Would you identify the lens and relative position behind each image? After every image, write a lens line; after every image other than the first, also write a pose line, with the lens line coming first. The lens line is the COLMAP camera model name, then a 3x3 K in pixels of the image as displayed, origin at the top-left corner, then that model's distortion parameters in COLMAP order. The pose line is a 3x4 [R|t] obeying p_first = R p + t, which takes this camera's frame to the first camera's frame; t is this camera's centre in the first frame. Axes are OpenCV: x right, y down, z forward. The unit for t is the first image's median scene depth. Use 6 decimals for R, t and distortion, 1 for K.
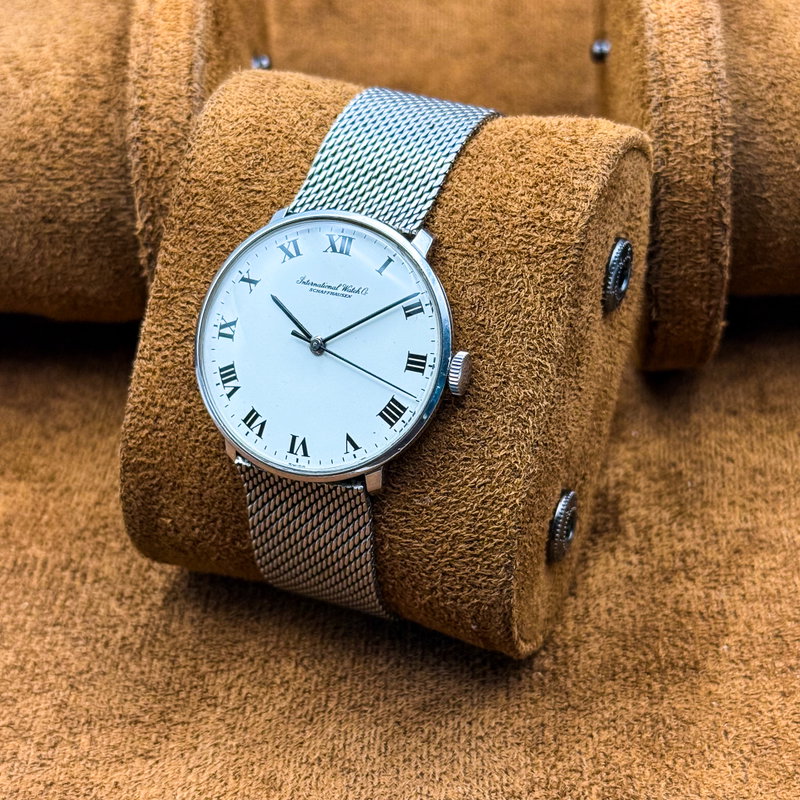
lens RADIAL K [[1823.2, 0, 411.8], [0, 1823.2, 400.3], [0, 0, 1]] dist [0.177712, -0.053027]
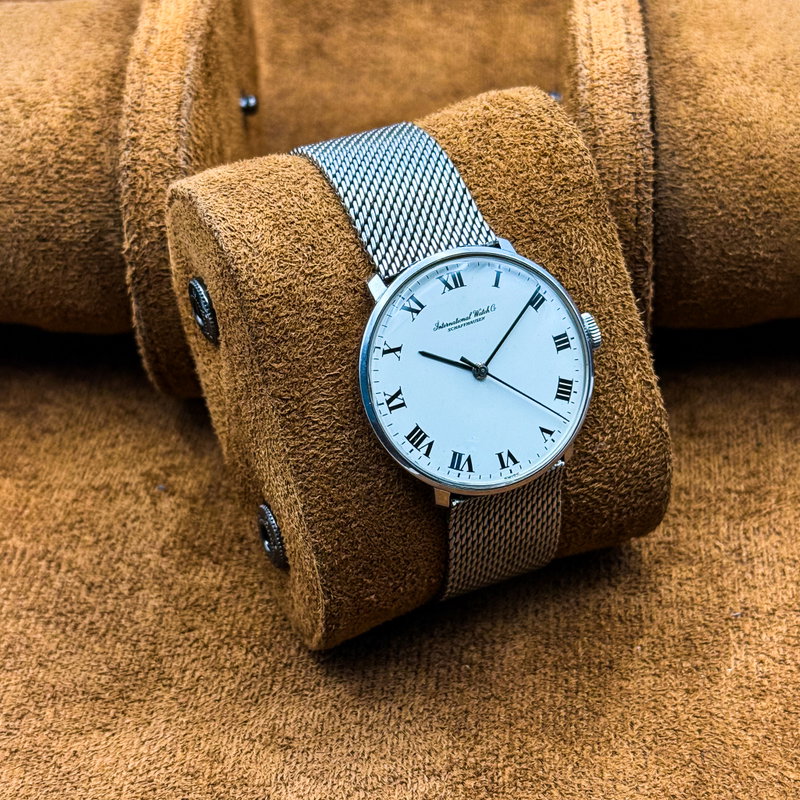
lens RADIAL K [[1823.2, 0, 411.8], [0, 1823.2, 400.3], [0, 0, 1]] dist [0.177712, -0.053027]
pose [[0.683914, -0.473181, 0.555303, -0.685891], [0.433056, 0.875847, 0.212966, -0.261893], [-0.587132, 0.094826, 0.803918, 0.140099]]
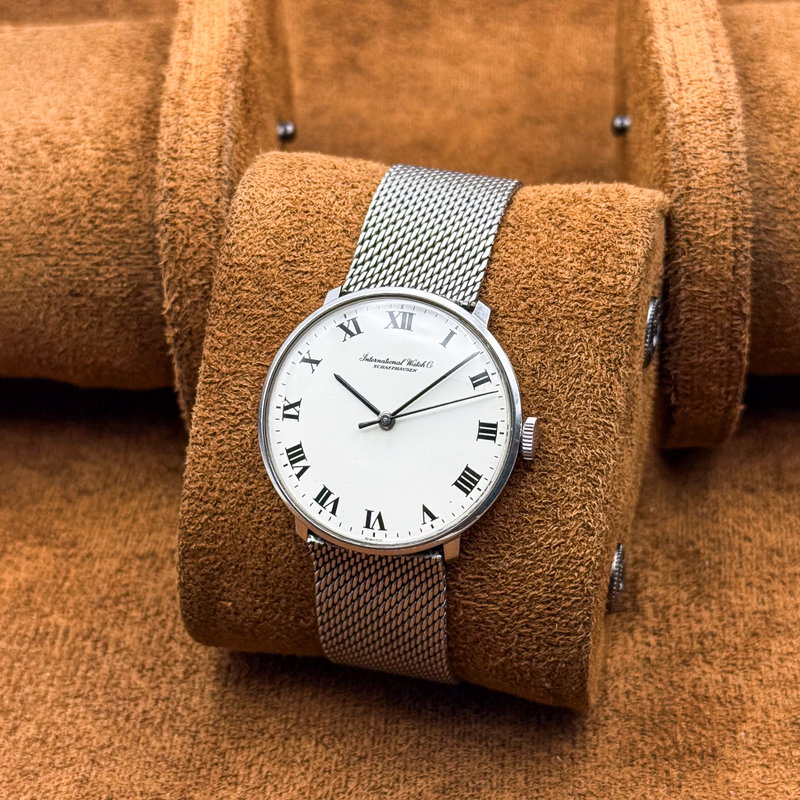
lens RADIAL K [[1823.2, 0, 411.8], [0, 1823.2, 400.3], [0, 0, 1]] dist [0.177712, -0.053027]
pose [[0.989629, -0.065723, 0.127729, -0.163899], [0.068705, 0.997455, -0.019073, -0.020524], [-0.126150, 0.027651, 0.991626, -0.010455]]
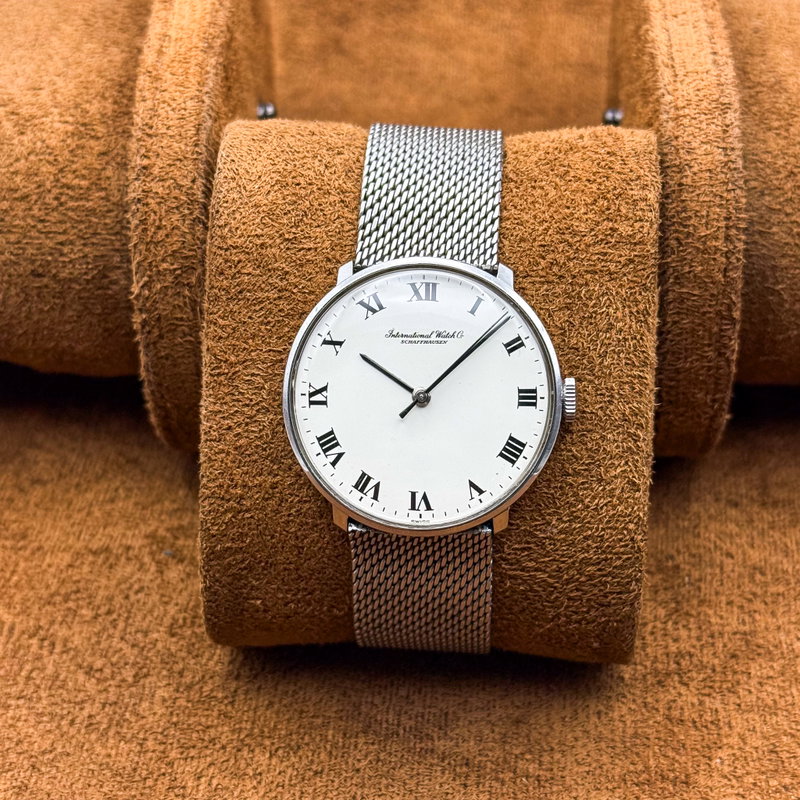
lens RADIAL K [[1823.2, 0, 411.8], [0, 1823.2, 400.3], [0, 0, 1]] dist [0.177712, -0.053027]
pose [[0.945534, -0.174851, 0.274578, -0.319449], [0.168204, 0.984594, 0.047765, -0.074503], [-0.278699, 0.001021, 0.960378, 0.061481]]
